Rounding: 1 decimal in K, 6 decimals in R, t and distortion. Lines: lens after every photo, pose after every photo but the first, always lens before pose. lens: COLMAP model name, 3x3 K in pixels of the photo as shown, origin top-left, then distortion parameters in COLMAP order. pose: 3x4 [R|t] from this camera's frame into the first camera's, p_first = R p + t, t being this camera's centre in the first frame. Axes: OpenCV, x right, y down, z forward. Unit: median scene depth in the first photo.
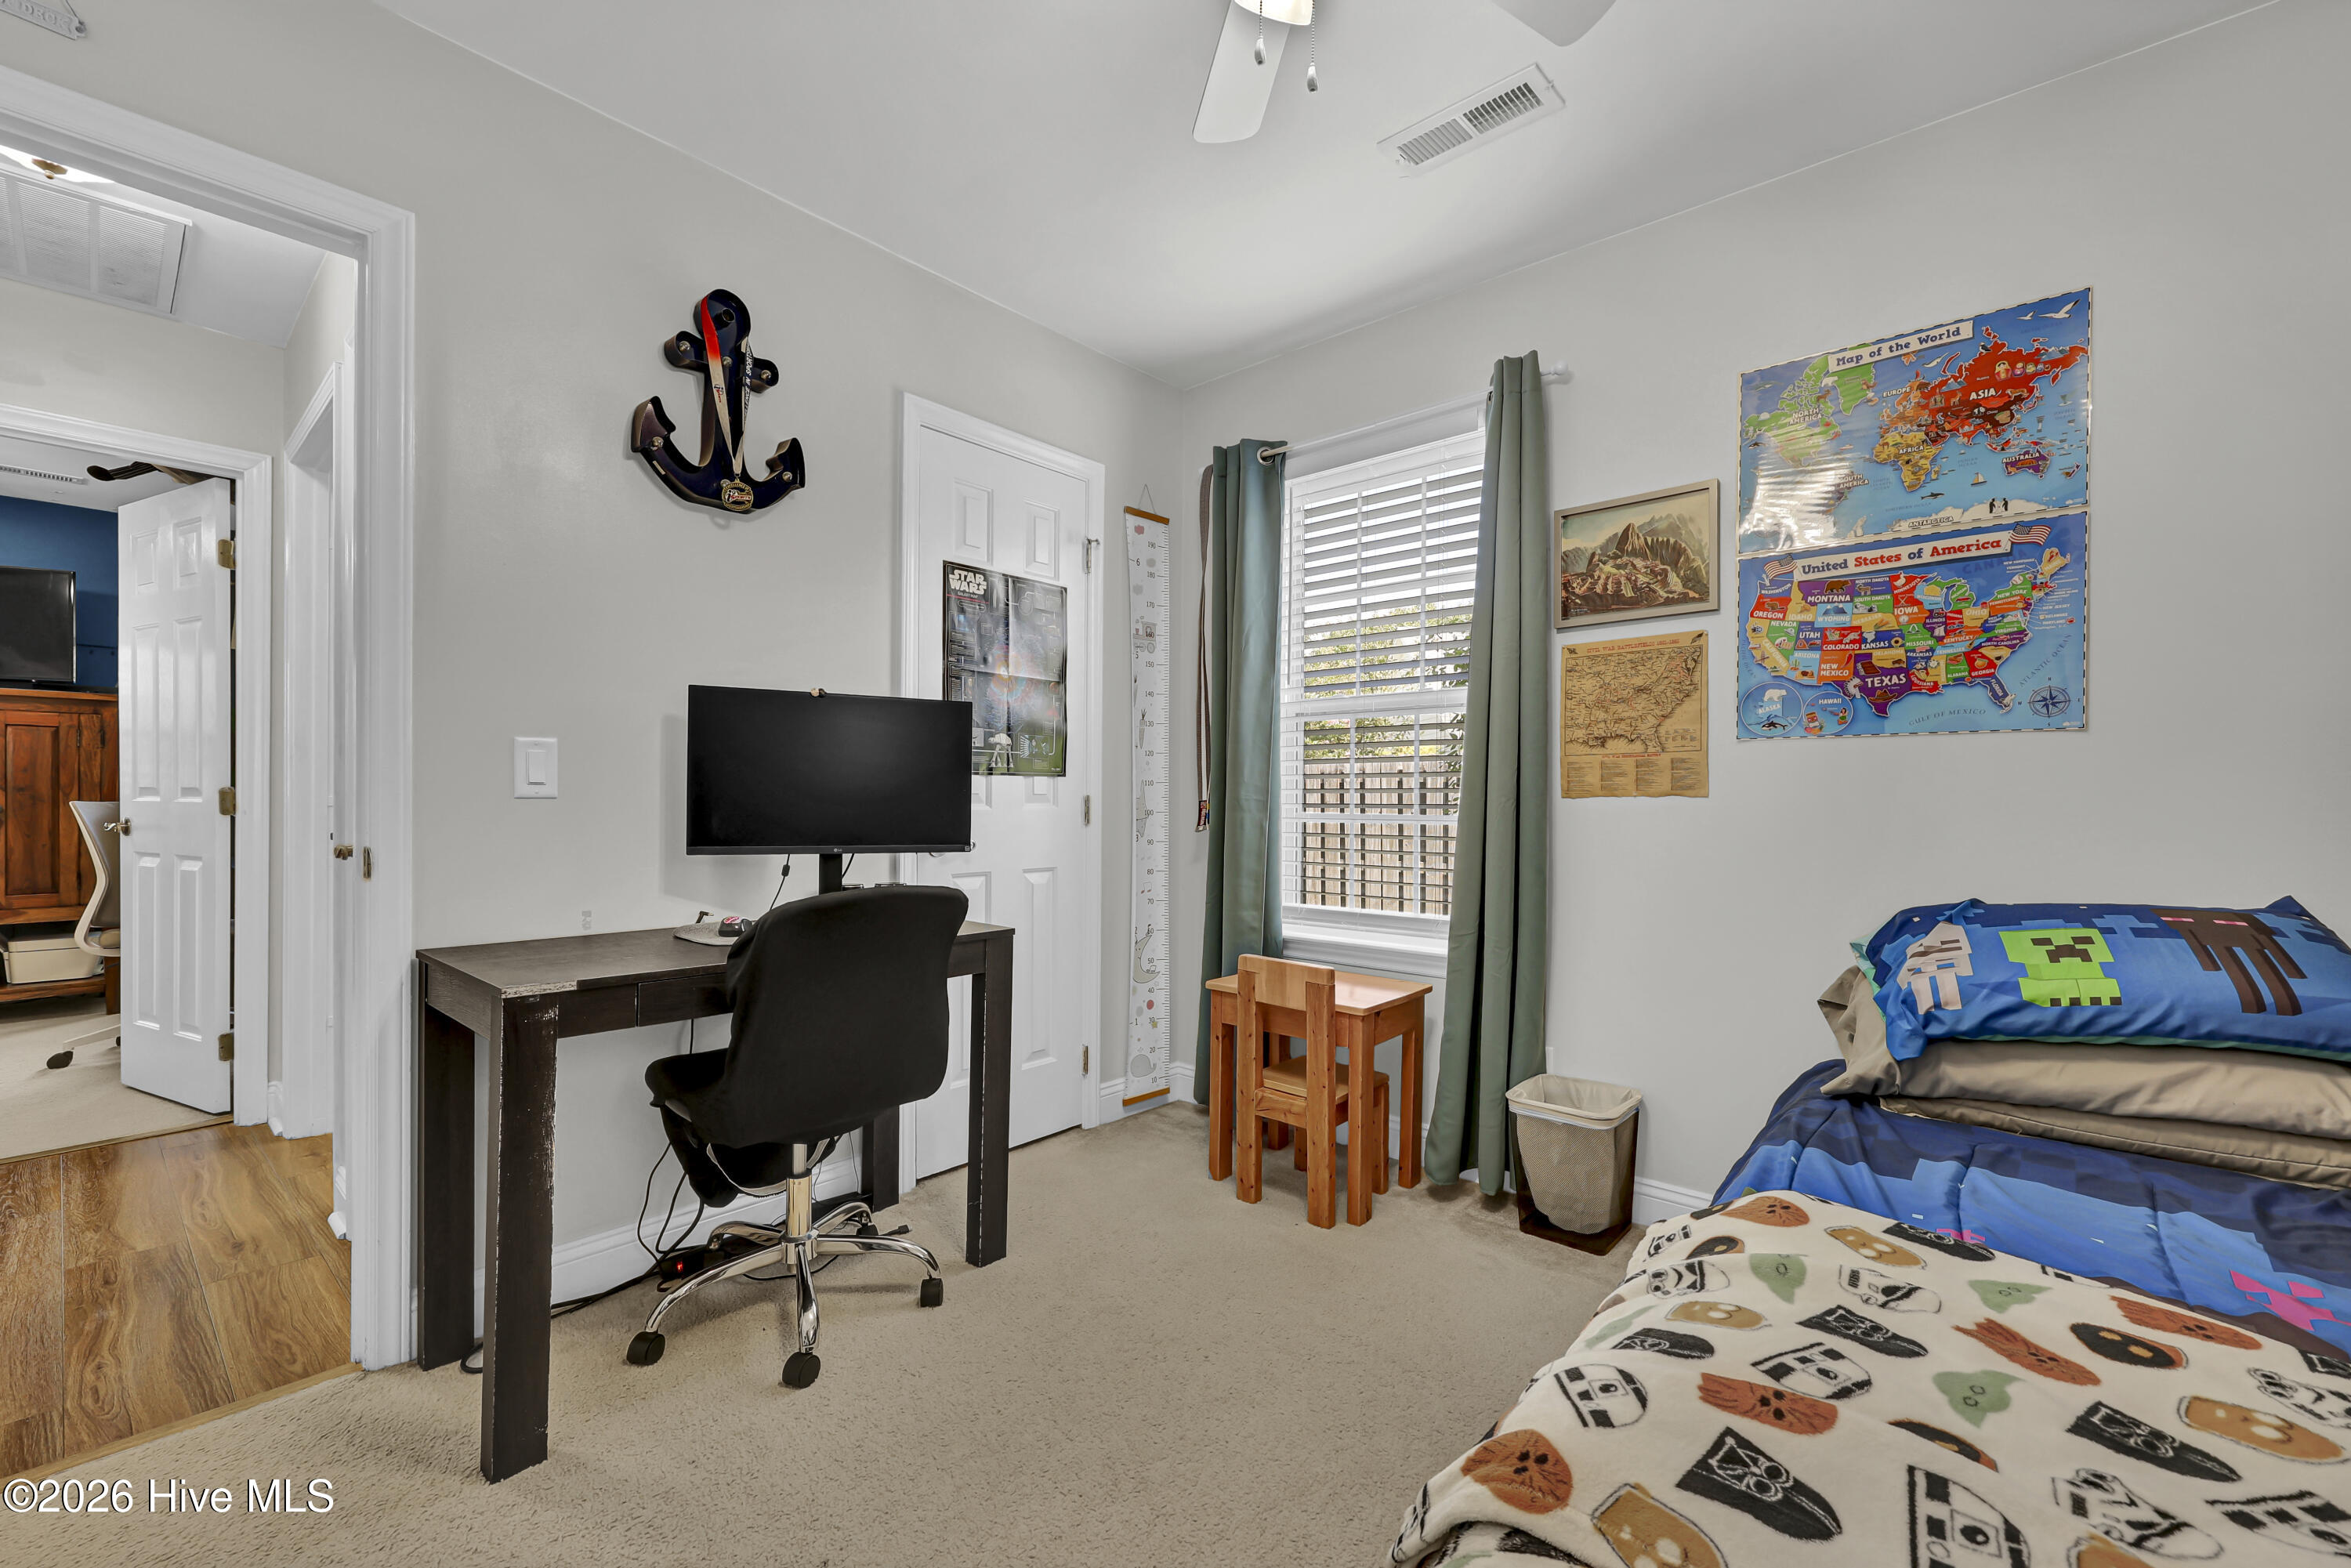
lens RADIAL K [[974.0, 0, 1169.0], [0, 974.0, 796.7], [0, 0, 1]] dist [0.000559, -0.000053]
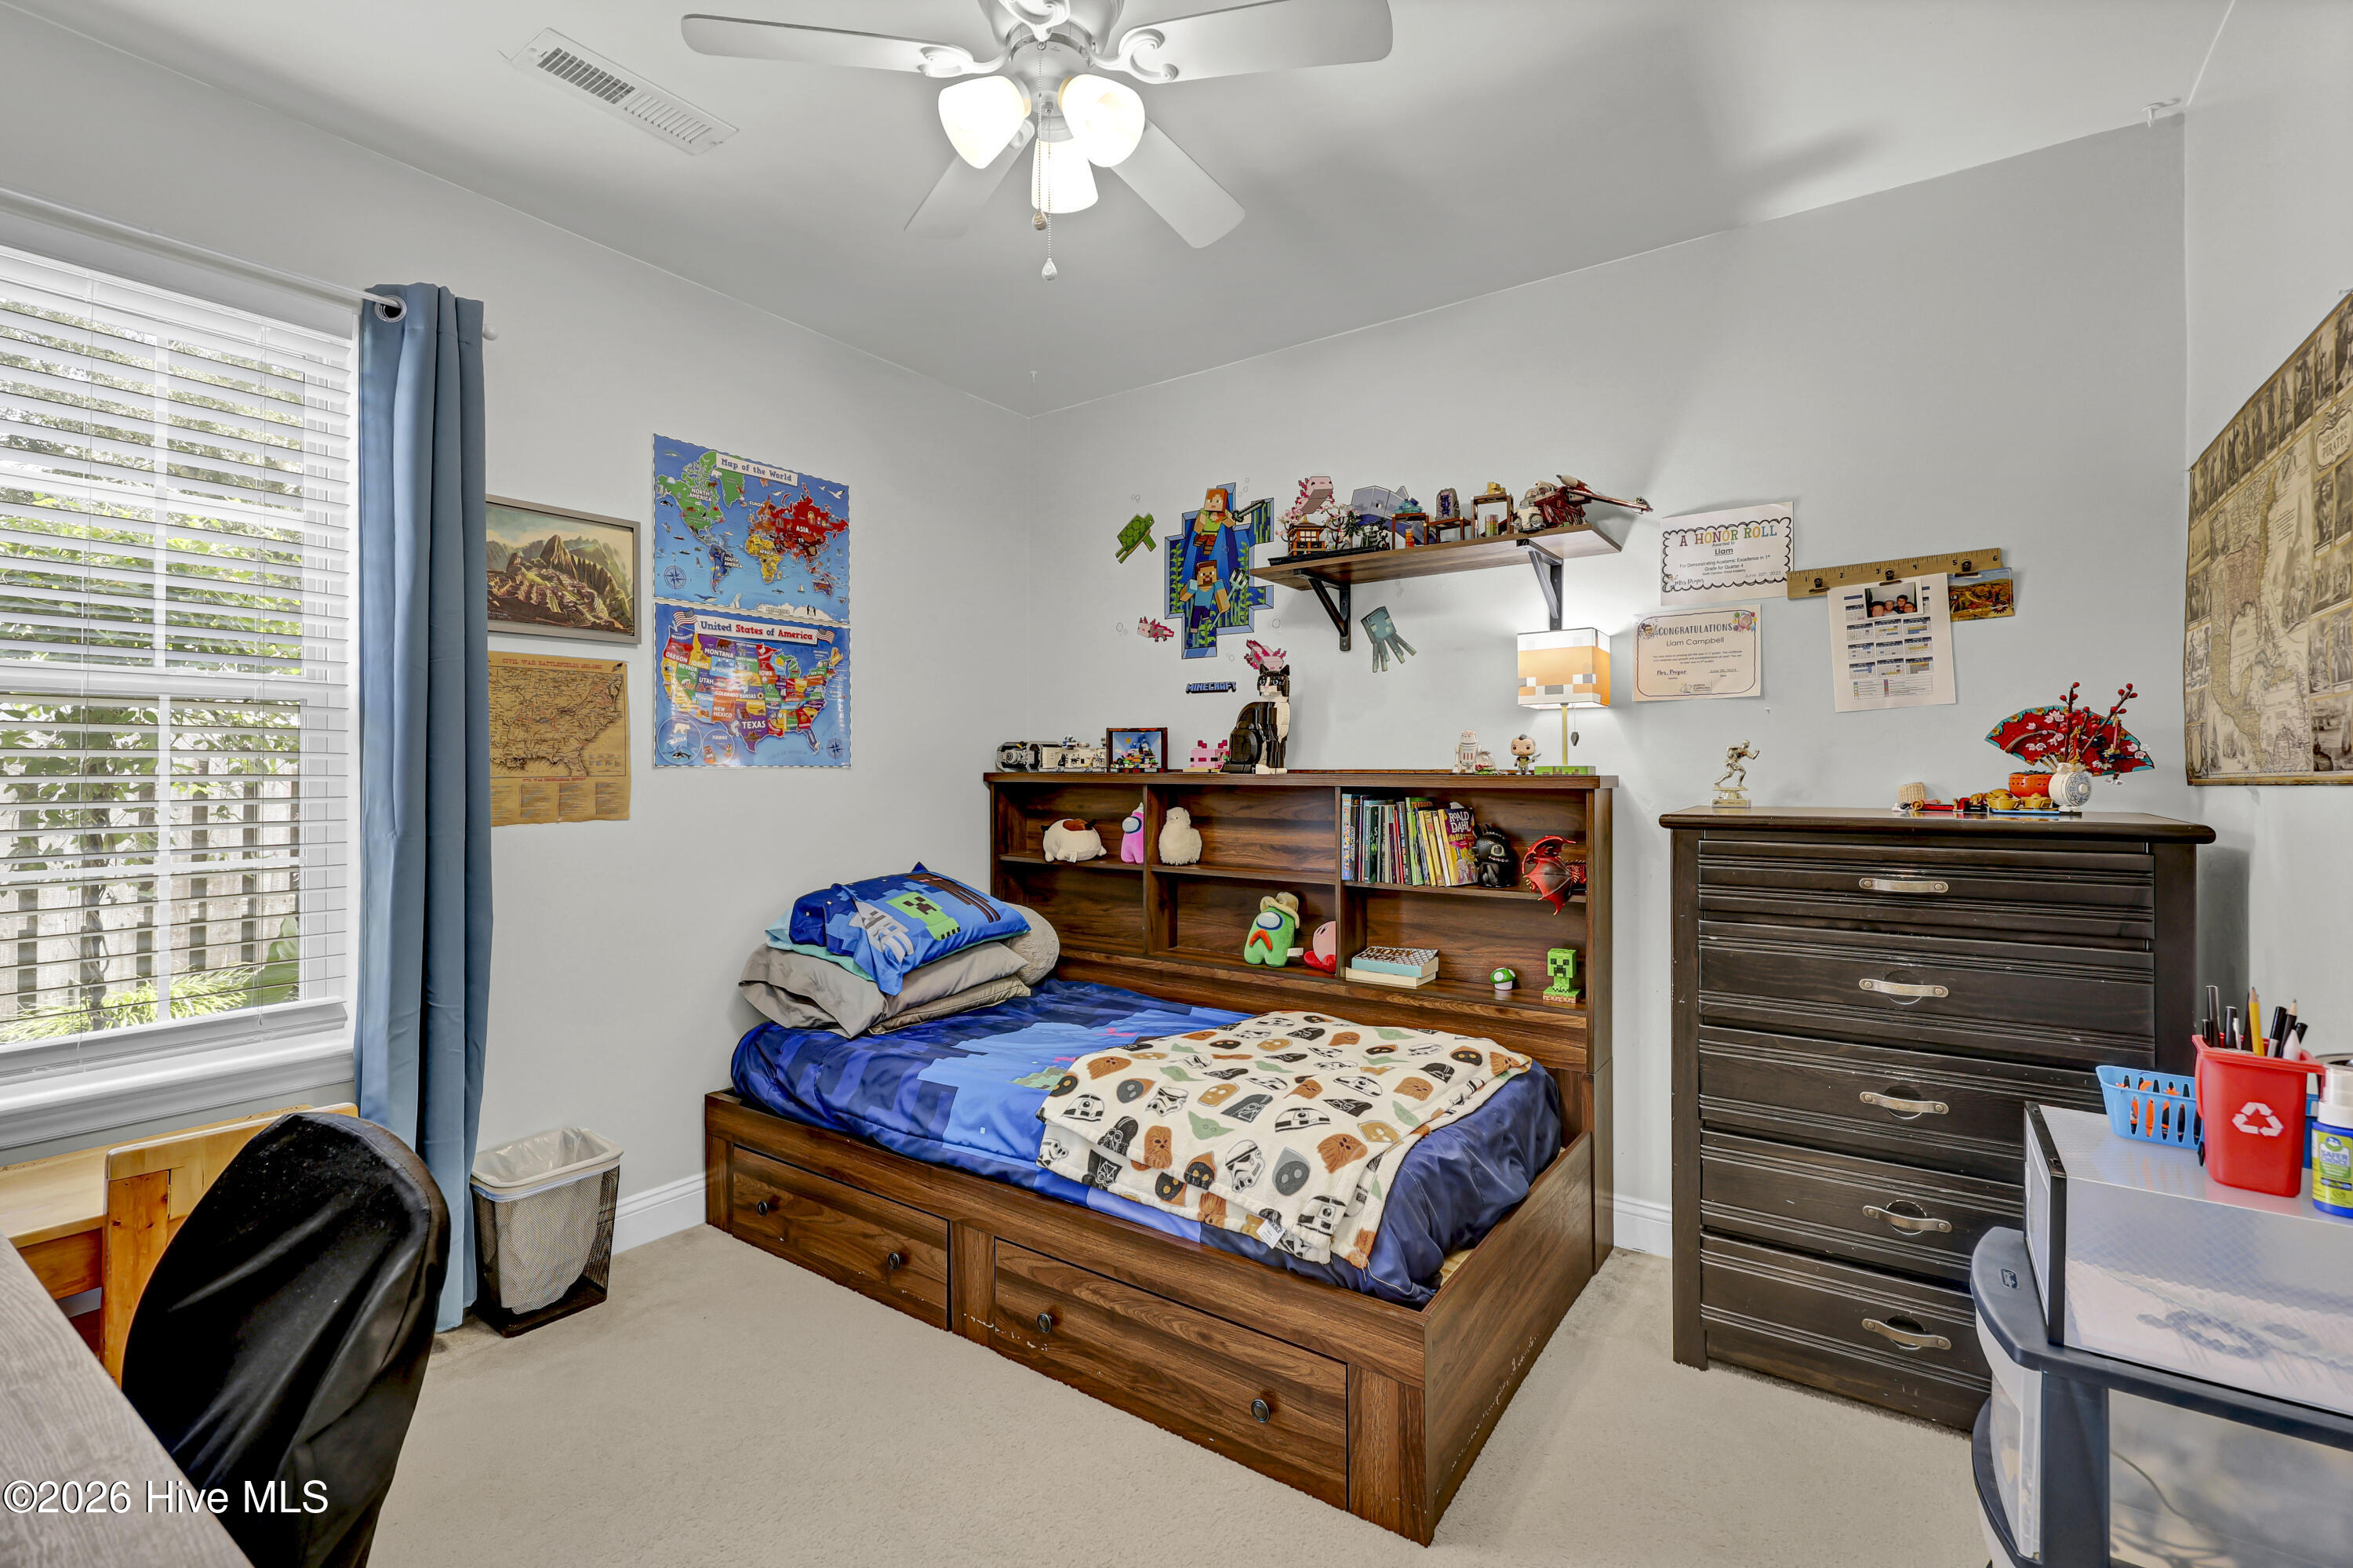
lens RADIAL K [[1045.7, 0, 1183.8], [0, 1045.7, 753.8], [0, 0, 1]] dist [0.000539, 0.000060]
pose [[-0.114001, 0.008299, 0.993446, -0.679834], [-0.002567, 0.999959, -0.008648, -0.066432], [-0.993477, -0.003536, -0.113975, 0.562781]]
